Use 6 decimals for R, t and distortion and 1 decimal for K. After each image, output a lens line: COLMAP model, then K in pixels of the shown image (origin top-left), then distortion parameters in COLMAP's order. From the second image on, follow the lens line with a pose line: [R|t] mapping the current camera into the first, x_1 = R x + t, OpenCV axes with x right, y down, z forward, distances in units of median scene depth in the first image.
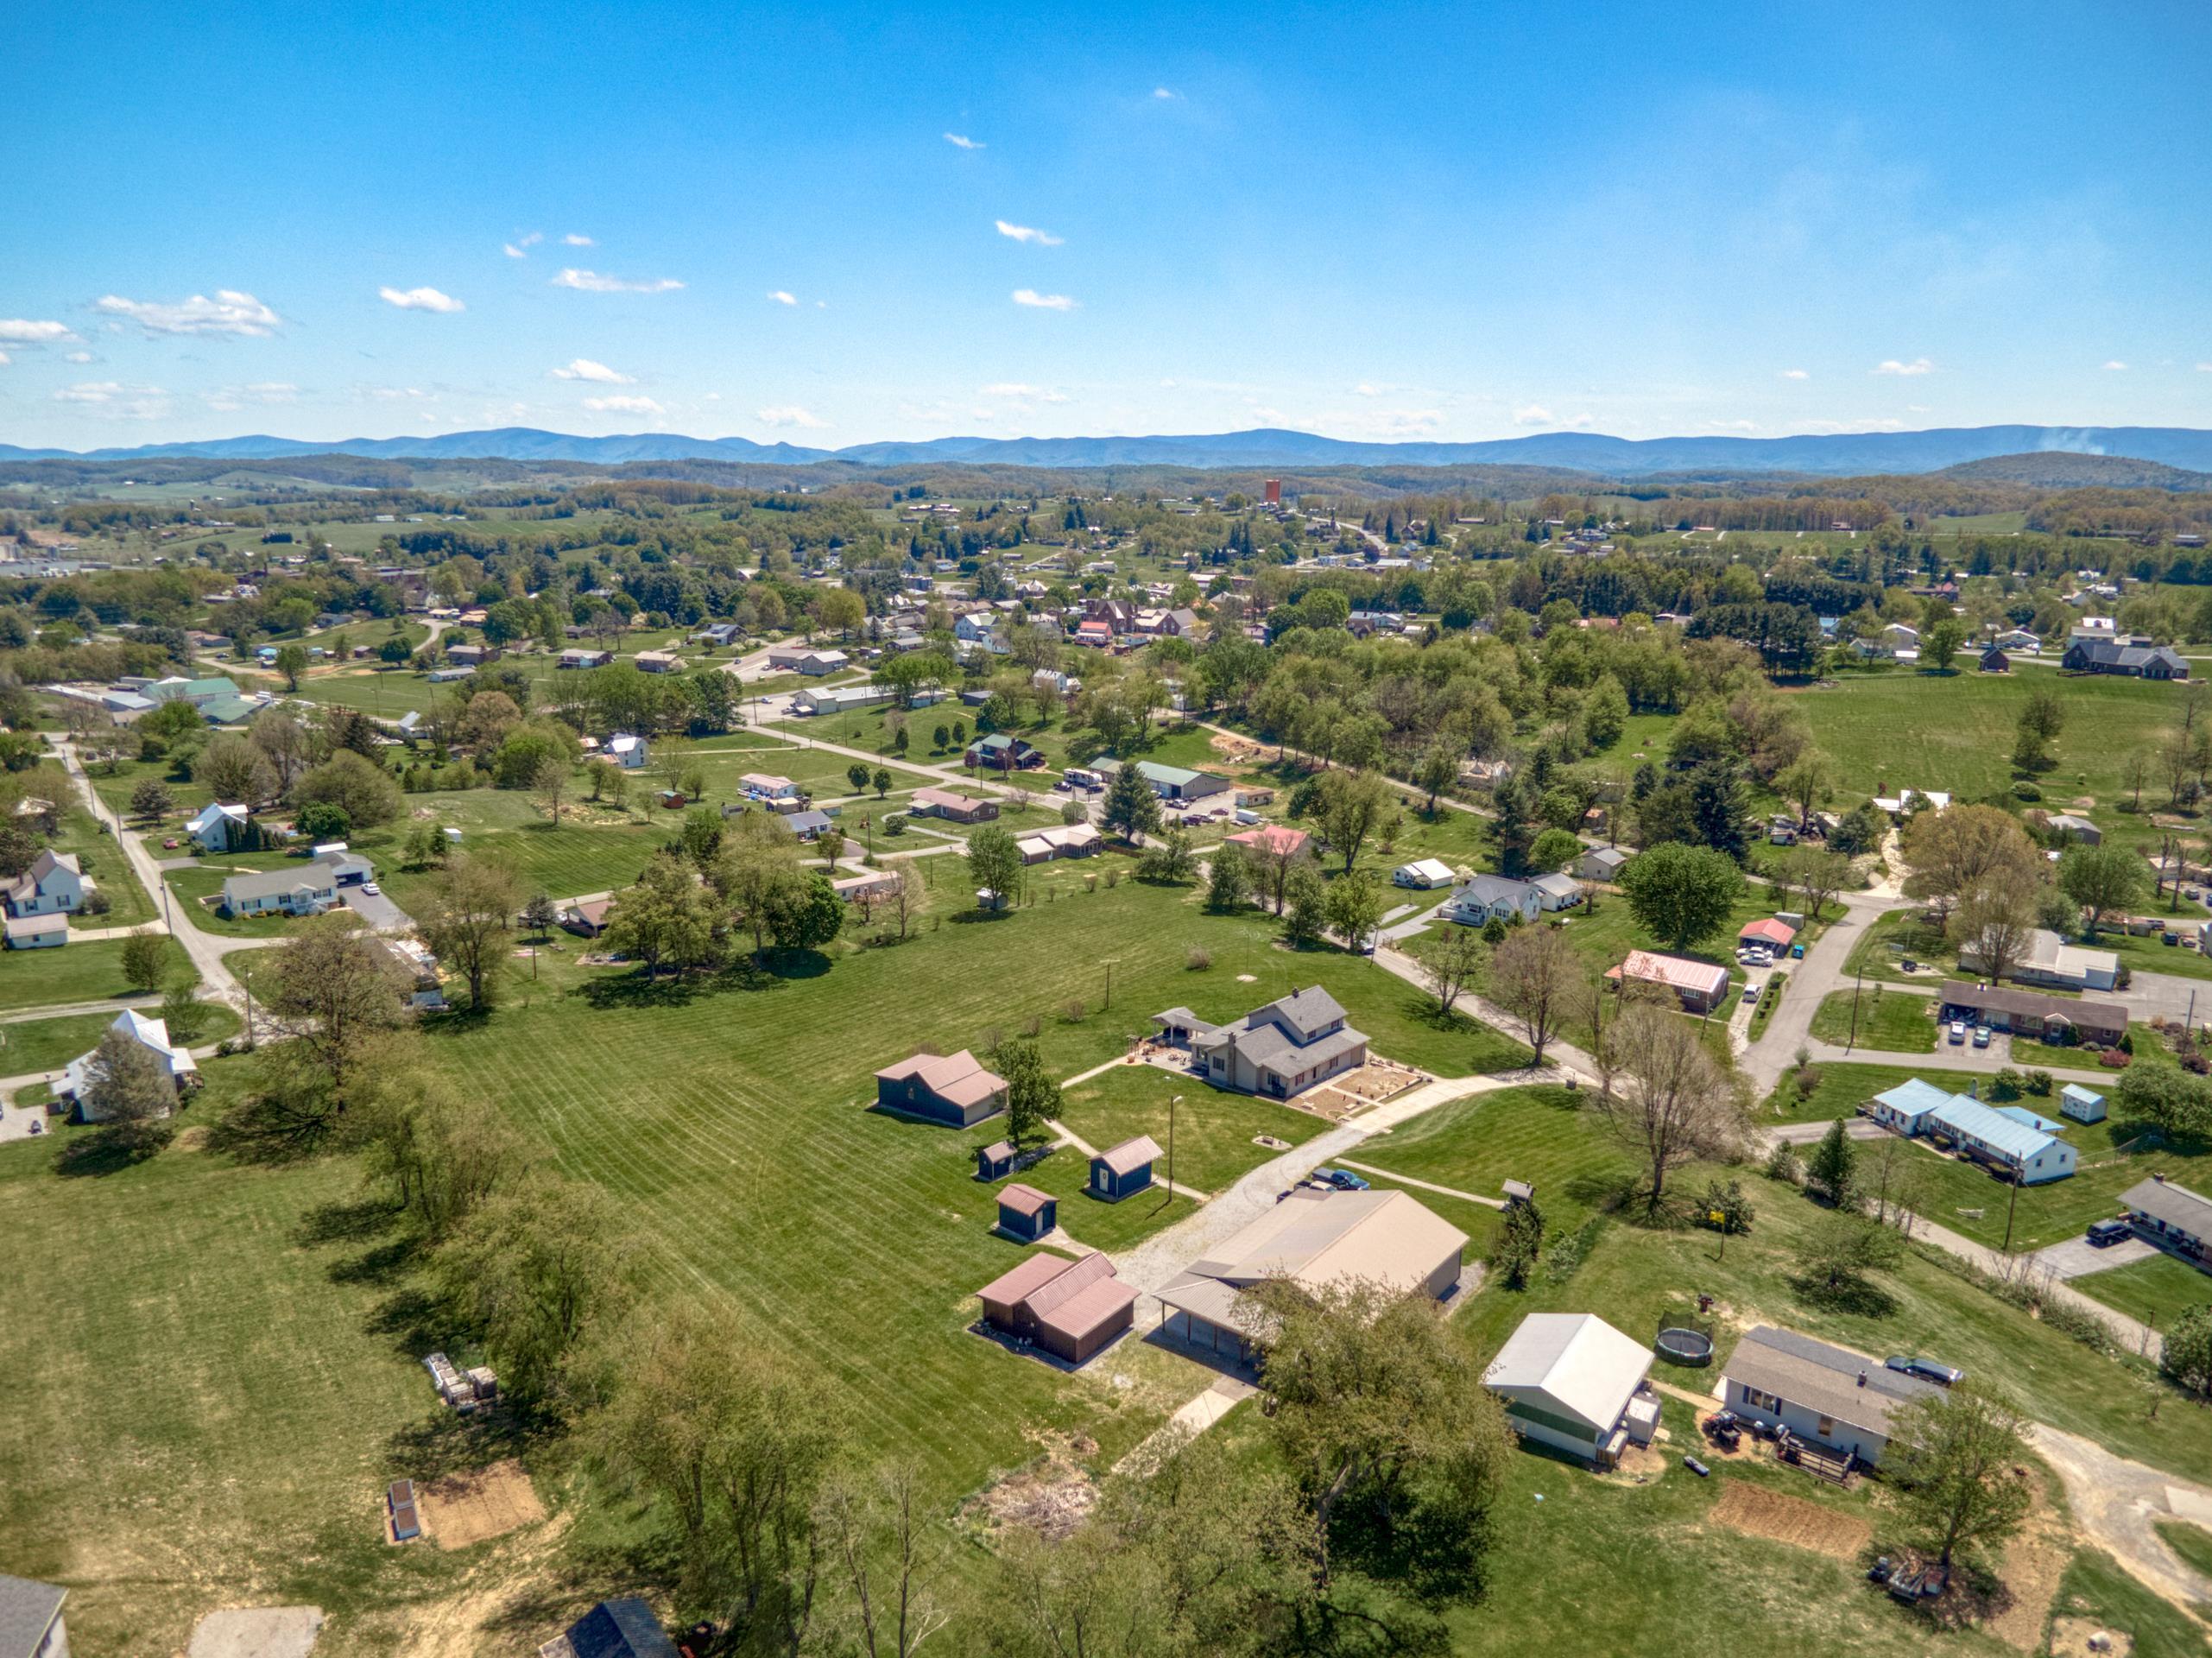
lens RADIAL K [[1508.8, 0, 1106.0], [0, 1508.8, 829.0], [0, 0, 1]] dist [0.046858, -0.111961]
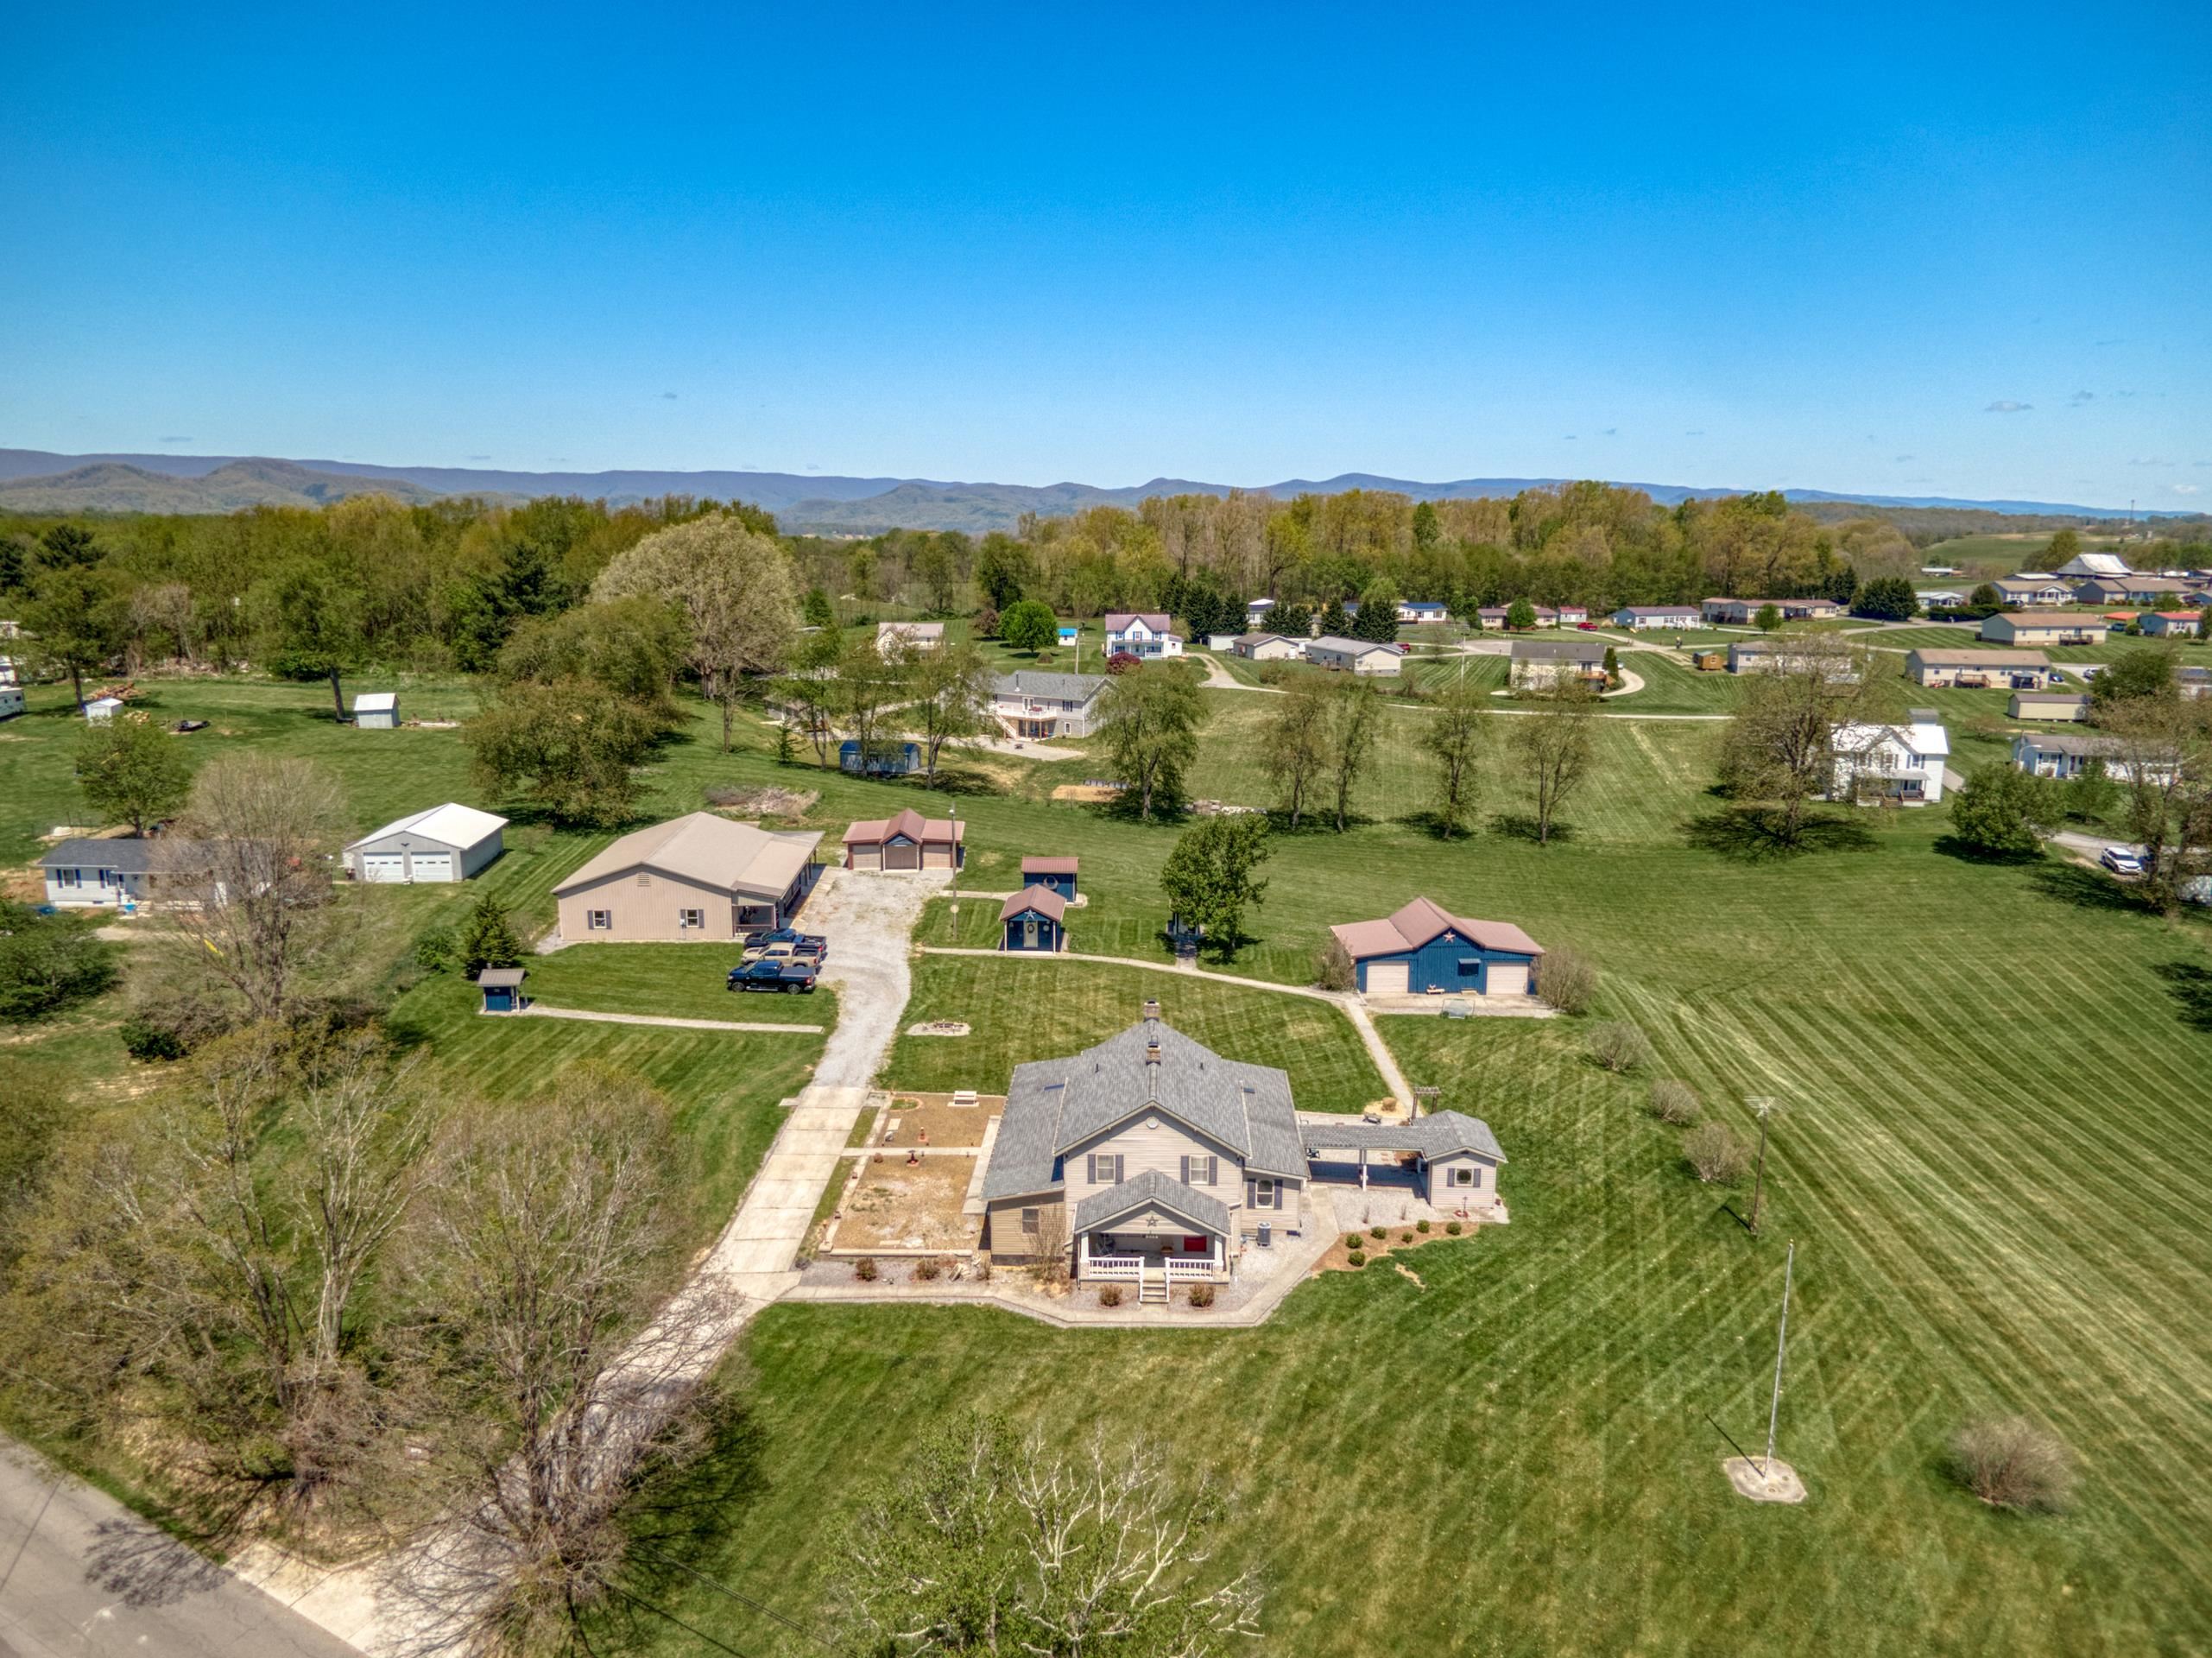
lens RADIAL K [[1508.8, 0, 1106.0], [0, 1508.8, 829.0], [0, 0, 1]] dist [0.046858, -0.111961]
pose [[-0.764073, 0.119621, -0.633942, 0.385424], [-0.159529, 0.917107, 0.365329, -0.088573], [0.625094, 0.380271, -0.681654, 1.266543]]
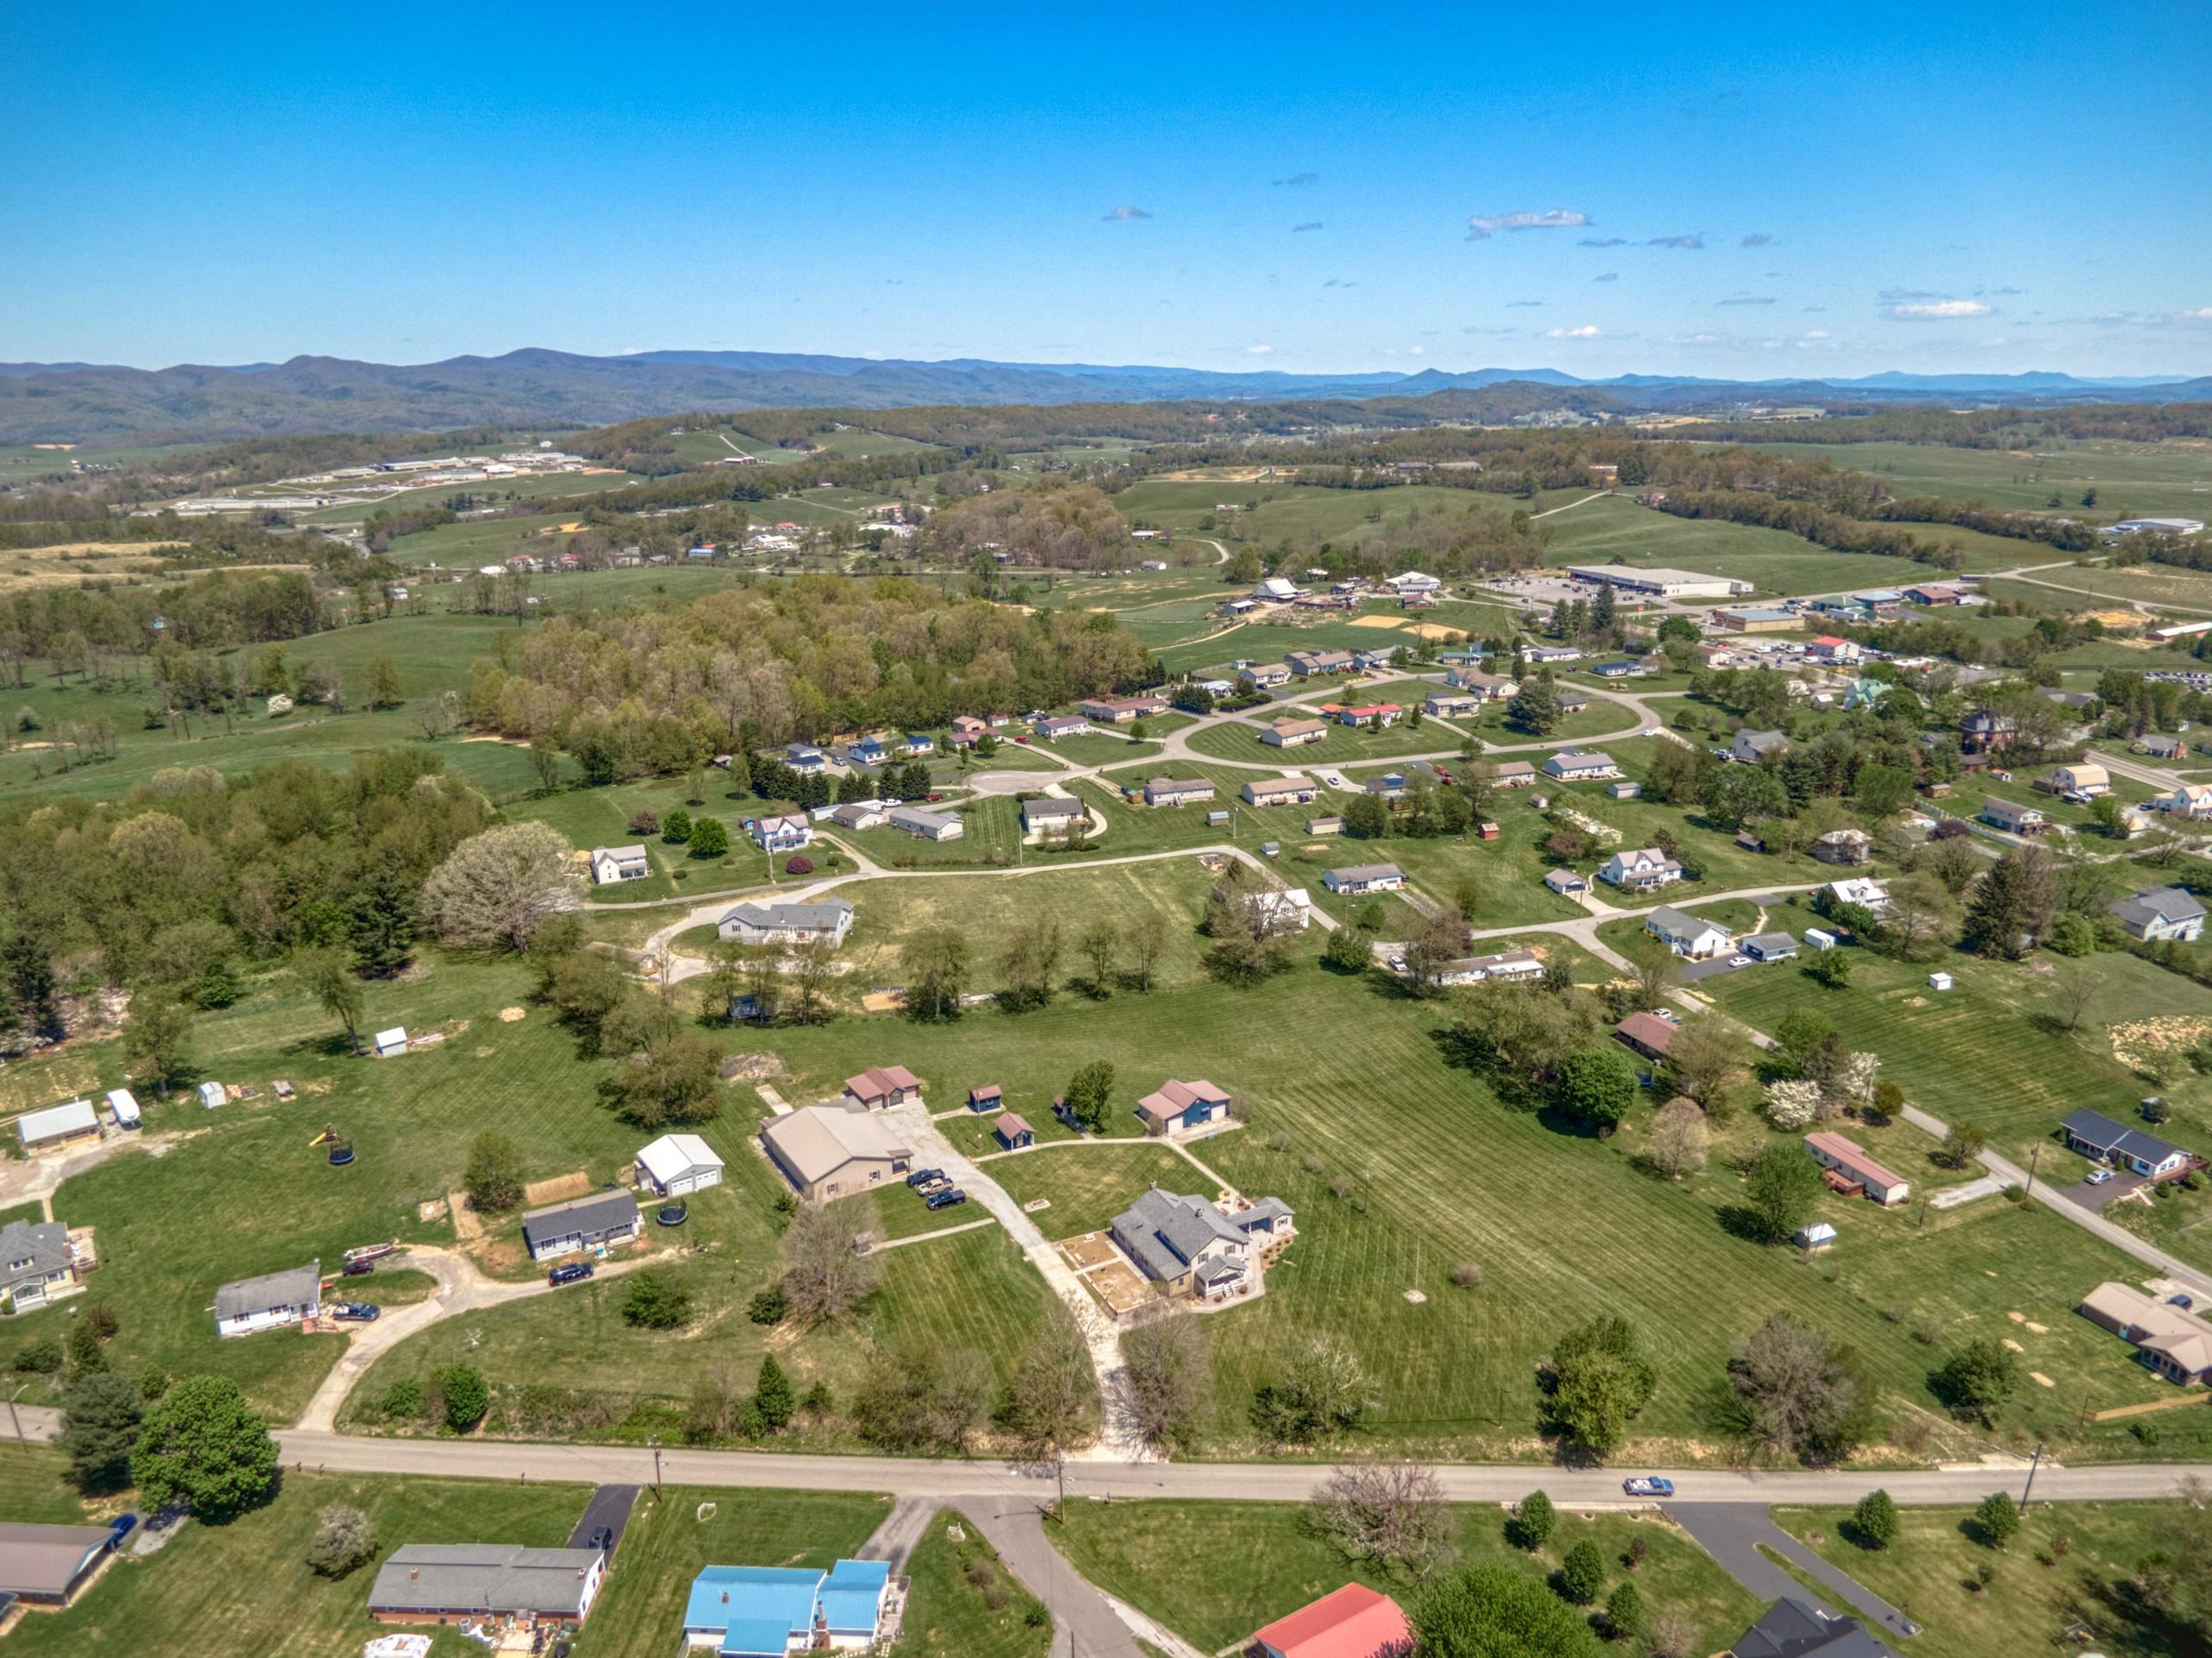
lens RADIAL K [[1508.8, 0, 1106.0], [0, 1508.8, 829.0], [0, 0, 1]] dist [0.046858, -0.111961]
pose [[-0.350278, 0.262585, -0.899086, 1.116176], [-0.210377, 0.913317, 0.348702, -0.545724], [0.912714, 0.311290, -0.264673, 1.173483]]
